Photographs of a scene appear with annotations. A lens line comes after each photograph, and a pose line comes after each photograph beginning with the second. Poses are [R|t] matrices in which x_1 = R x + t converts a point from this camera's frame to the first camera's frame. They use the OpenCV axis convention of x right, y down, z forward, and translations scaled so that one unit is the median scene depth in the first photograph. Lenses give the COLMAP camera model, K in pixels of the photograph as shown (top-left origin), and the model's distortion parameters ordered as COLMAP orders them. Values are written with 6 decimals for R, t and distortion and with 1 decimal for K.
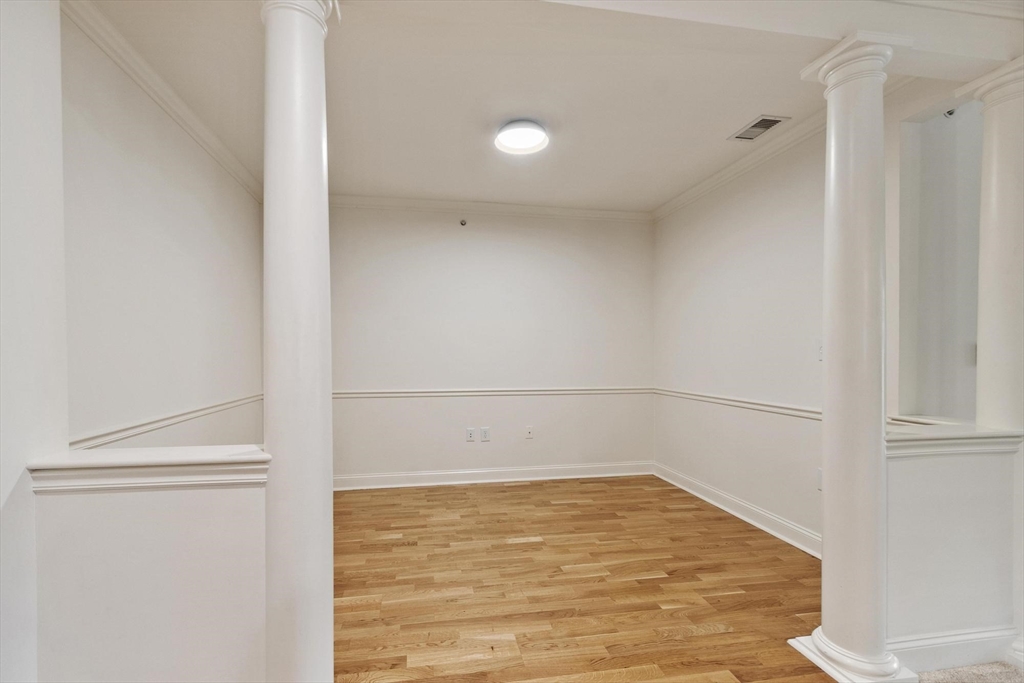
lens RADIAL K [[448.1, 0, 493.7], [0, 448.1, 359.1], [0, 0, 1]] dist [-0.001378, 0.000215]
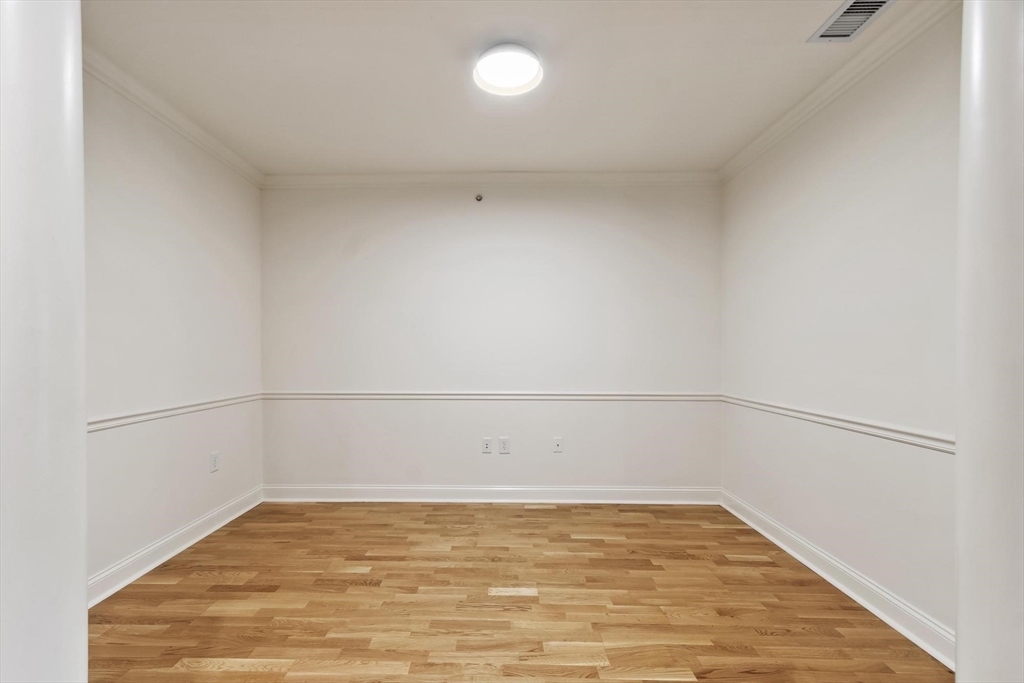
lens RADIAL K [[453.1, 0, 494.1], [0, 453.1, 352.9], [0, 0, 1]] dist [0.001046, -0.000565]
pose [[0.981491, 0.003426, -0.191478, 0.162344], [-0.004360, 0.999981, -0.004460, -0.003849], [0.191459, 0.005212, 0.981487, 0.197787]]
